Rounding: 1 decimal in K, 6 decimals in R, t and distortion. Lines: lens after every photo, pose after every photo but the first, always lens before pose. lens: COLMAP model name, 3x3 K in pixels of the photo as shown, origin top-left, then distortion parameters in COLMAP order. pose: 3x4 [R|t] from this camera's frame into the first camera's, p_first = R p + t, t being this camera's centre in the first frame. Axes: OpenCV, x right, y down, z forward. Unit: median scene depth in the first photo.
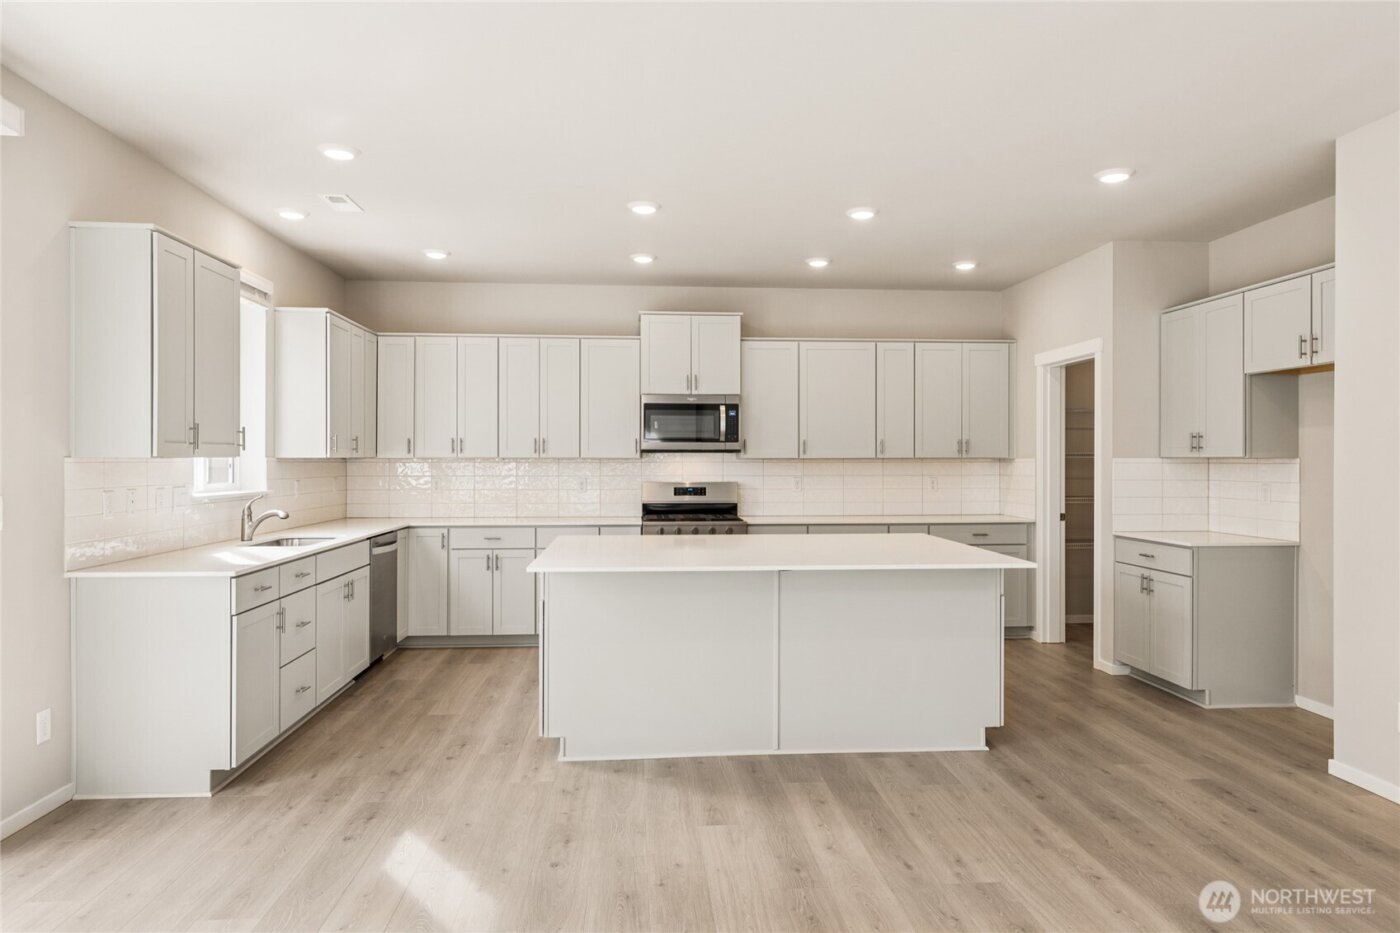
lens RADIAL K [[886.4, 0, 707.8], [0, 886.4, 459.4], [0, 0, 1]] dist [0.013962, -0.009391]
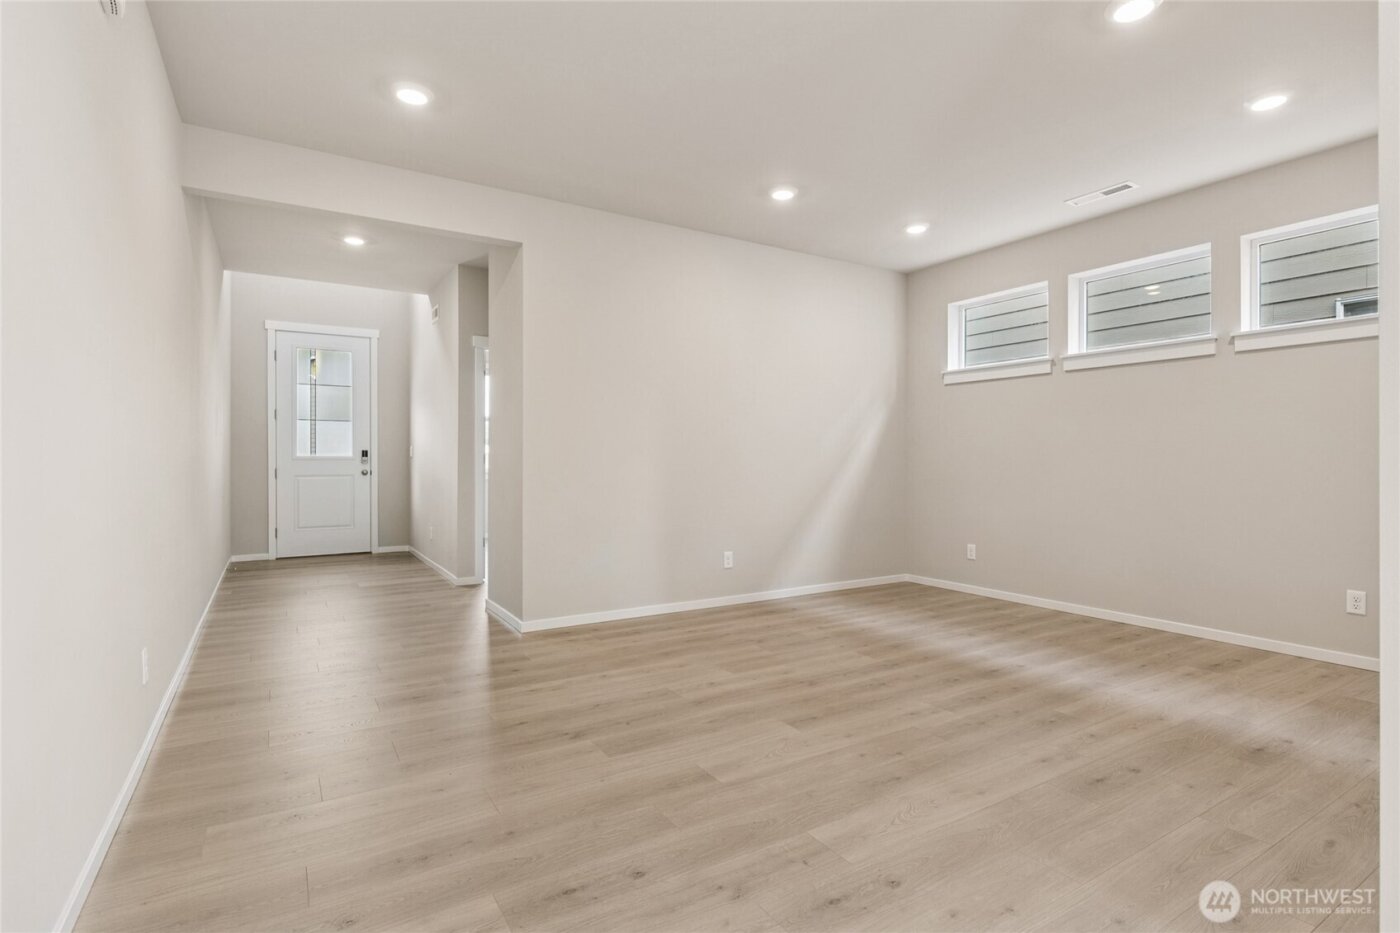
lens RADIAL K [[676.9, 0, 709.8], [0, 676.9, 466.1], [0, 0, 1]] dist [0.002103, 0.000494]
pose [[-0.468950, 0.001272, 0.883224, -0.353242], [0.002740, 0.999996, 0.000014, 0.048654], [-0.883220, 0.002426, -0.468952, 0.692009]]
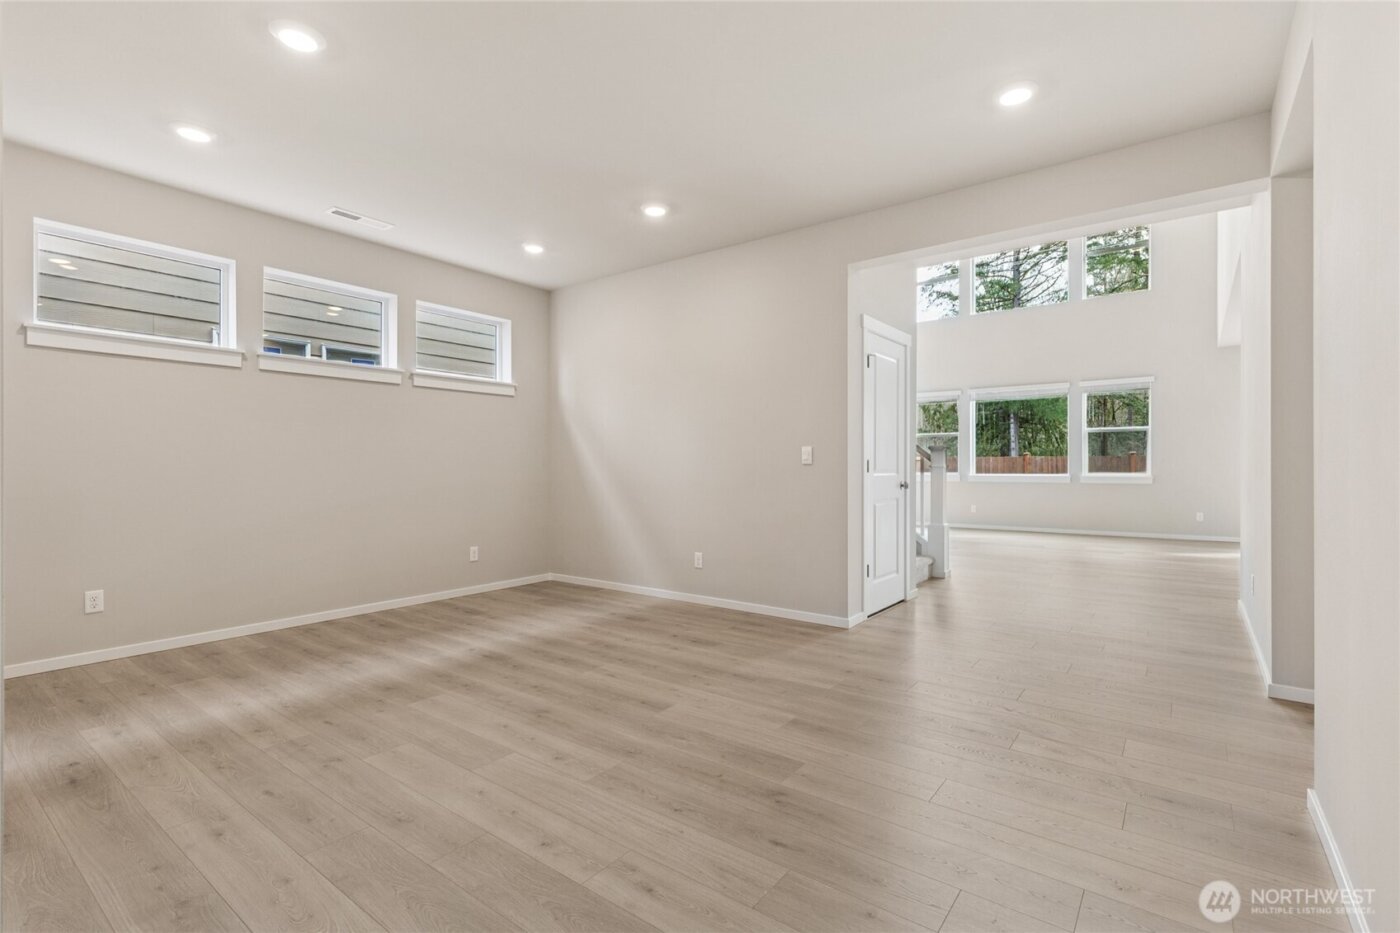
lens RADIAL K [[636.4, 0, 706.4], [0, 636.4, 464.6], [0, 0, 1]] dist [0.010470, -0.001653]
pose [[-0.660813, 0.004948, -0.750534, 0.404084], [0.005600, 0.999983, 0.001662, 0.041935], [0.750530, -0.003104, -0.660829, 0.769284]]
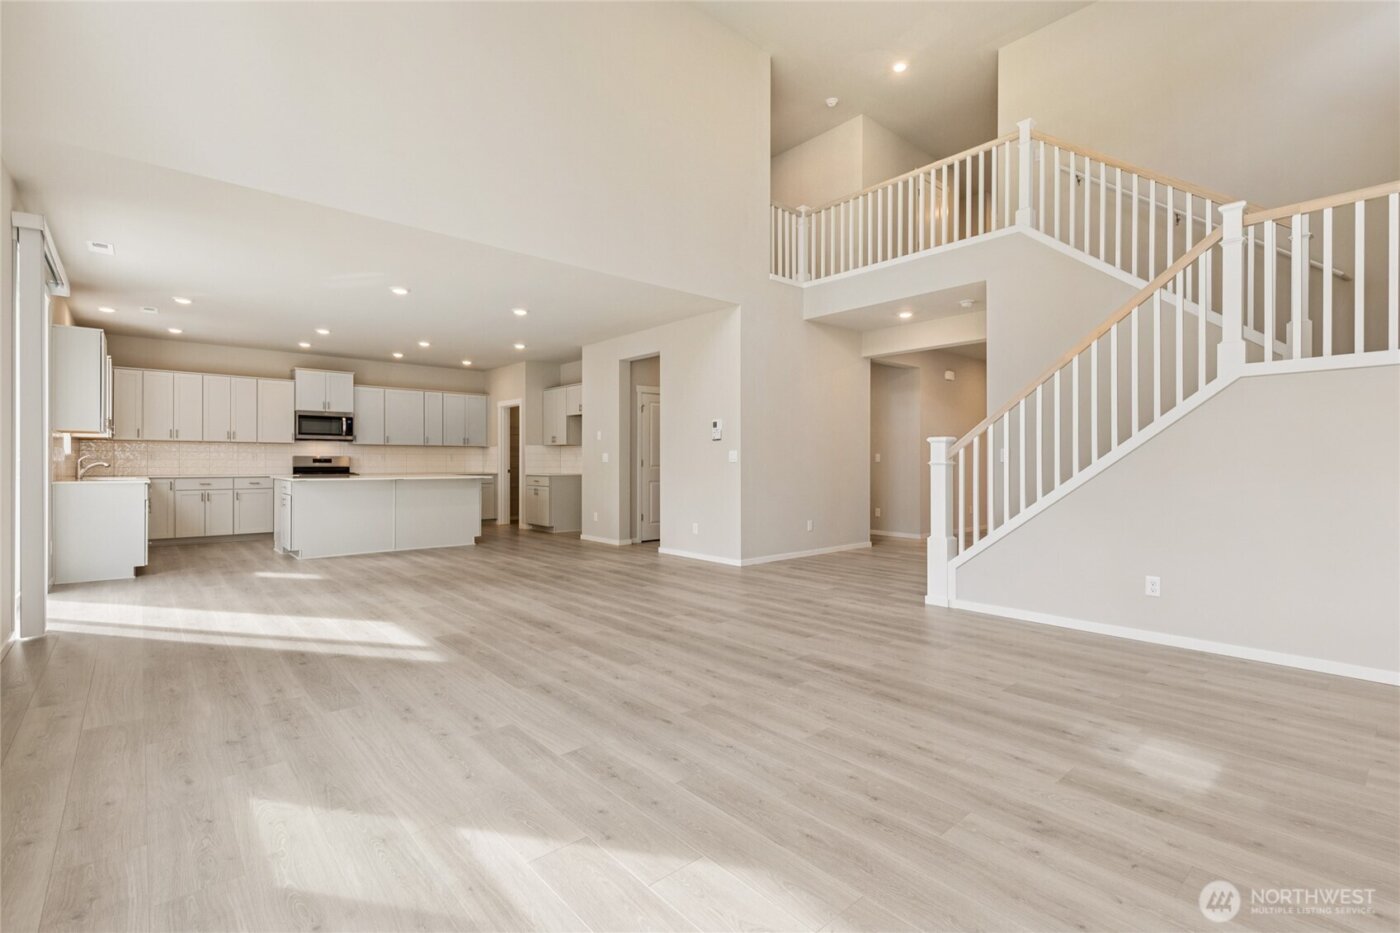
lens RADIAL K [[636.4, 0, 707.5], [0, 636.4, 463.9], [0, 0, 1]] dist [0.010470, -0.001653]
pose [[0.797944, -0.000296, 0.602731, -0.228380], [-0.002233, 0.999992, 0.003446, 0.043362], [-0.602727, -0.004095, 0.797937, -0.763193]]
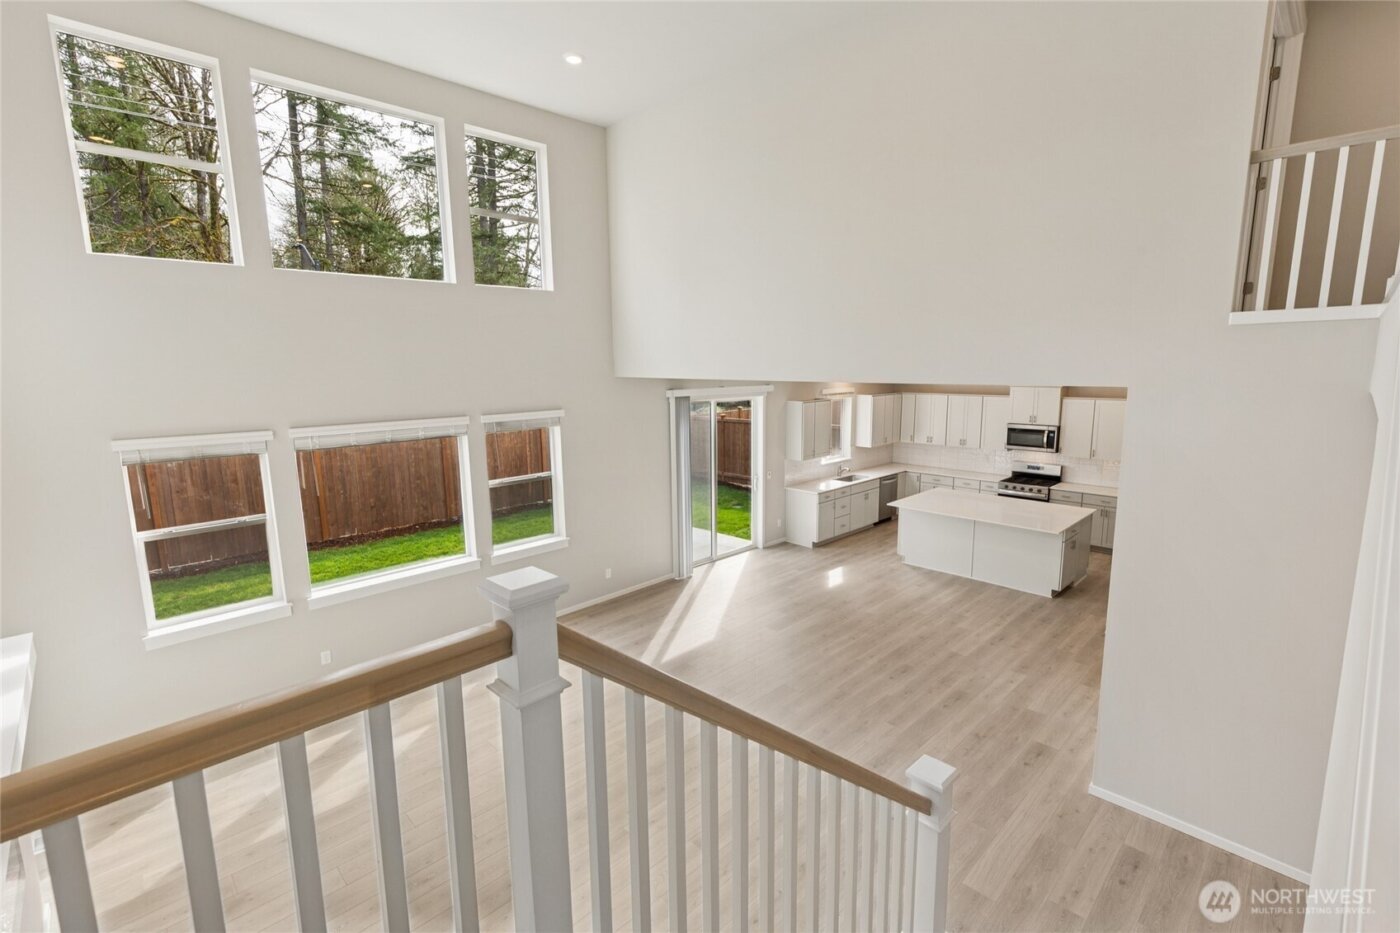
lens RADIAL K [[636.4, 0, 707.4], [0, 636.4, 466.0], [0, 0, 1]] dist [0.010470, -0.001653]
pose [[0.643354, 0.118413, -0.756355, 0.742397], [0.013373, 0.986077, 0.165753, -0.272808], [0.765452, -0.116752, 0.632813, -0.658868]]
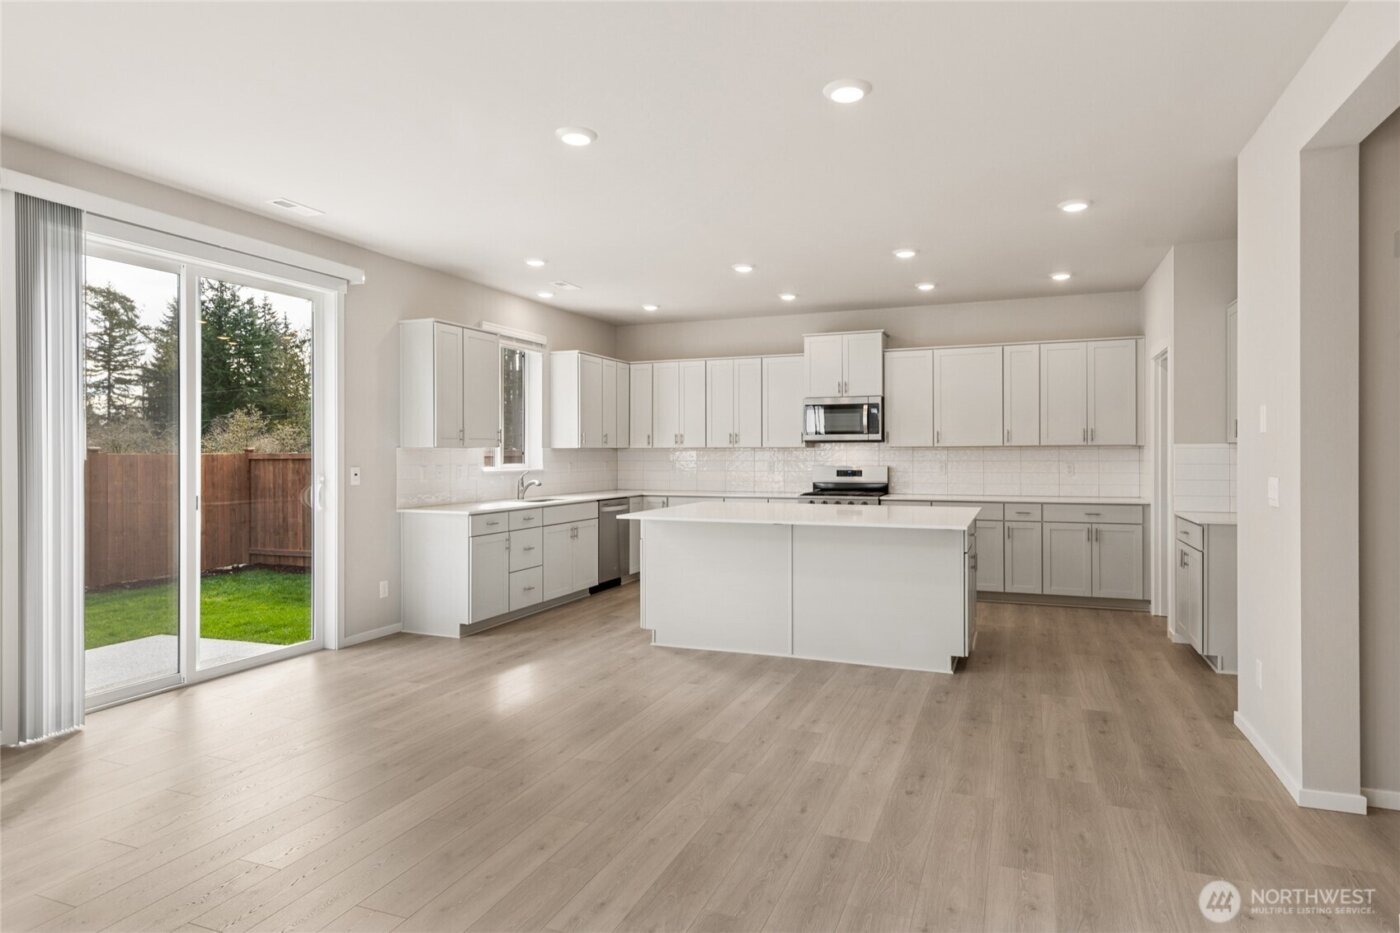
lens RADIAL K [[799.7, 0, 714.0], [0, 799.7, 450.4], [0, 0, 1]] dist [0.011291, 0.000024]
pose [[0.898109, -0.004233, -0.439753, 0.366934], [0.004118, 0.999991, -0.001217, 0.005000], [0.439754, -0.000717, 0.898118, -0.129158]]
